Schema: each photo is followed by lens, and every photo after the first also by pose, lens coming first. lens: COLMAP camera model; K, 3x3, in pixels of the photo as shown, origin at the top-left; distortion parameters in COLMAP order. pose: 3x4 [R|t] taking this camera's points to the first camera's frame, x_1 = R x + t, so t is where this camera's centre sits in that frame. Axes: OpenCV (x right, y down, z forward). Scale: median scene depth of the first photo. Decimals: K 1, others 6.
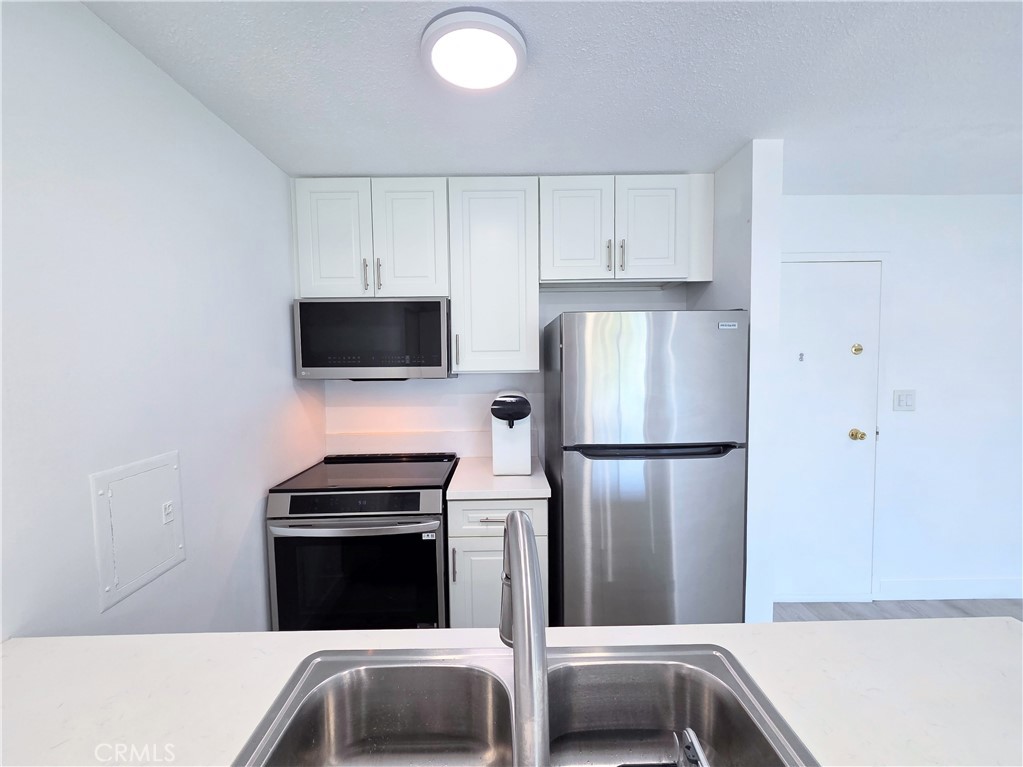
lens RADIAL K [[430.5, 0, 511.5], [0, 430.5, 383.5], [0, 0, 1]] dist [0.012263, -0.000028]
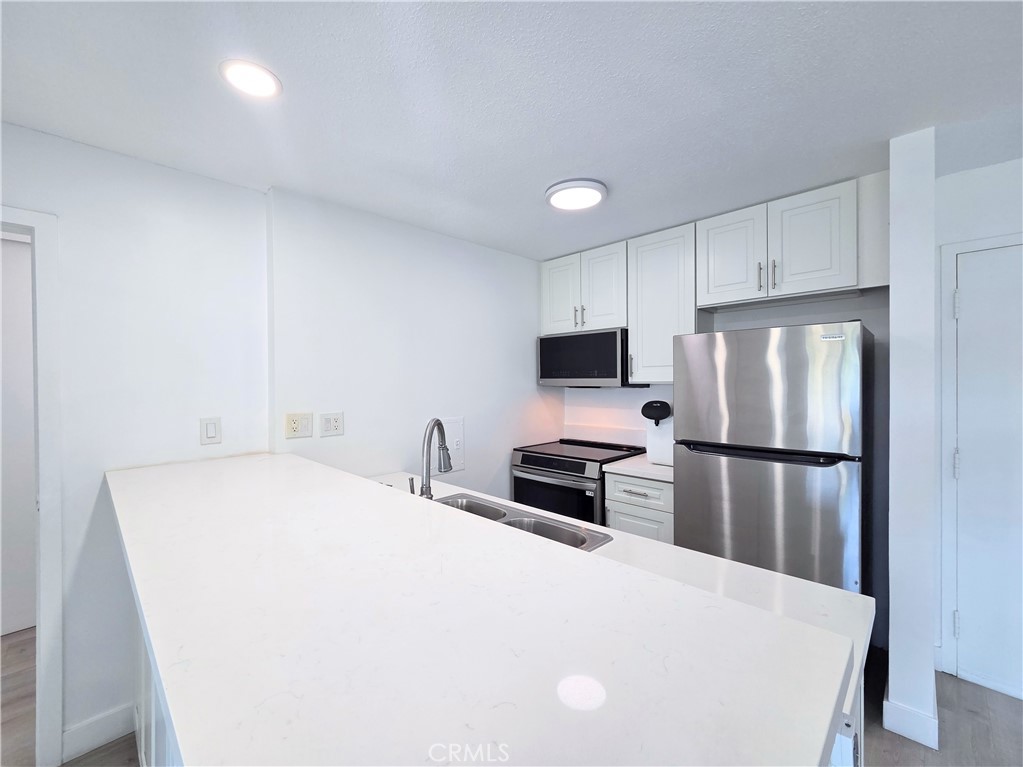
lens RADIAL K [[420.5, 0, 508.1], [0, 420.5, 385.4], [0, 0, 1]] dist [0.006251, -0.000530]
pose [[0.706133, 0.015763, -0.707904, 0.544751], [-0.043628, 0.998821, -0.021277, 0.027727], [0.706734, 0.045909, 0.705988, -0.191632]]
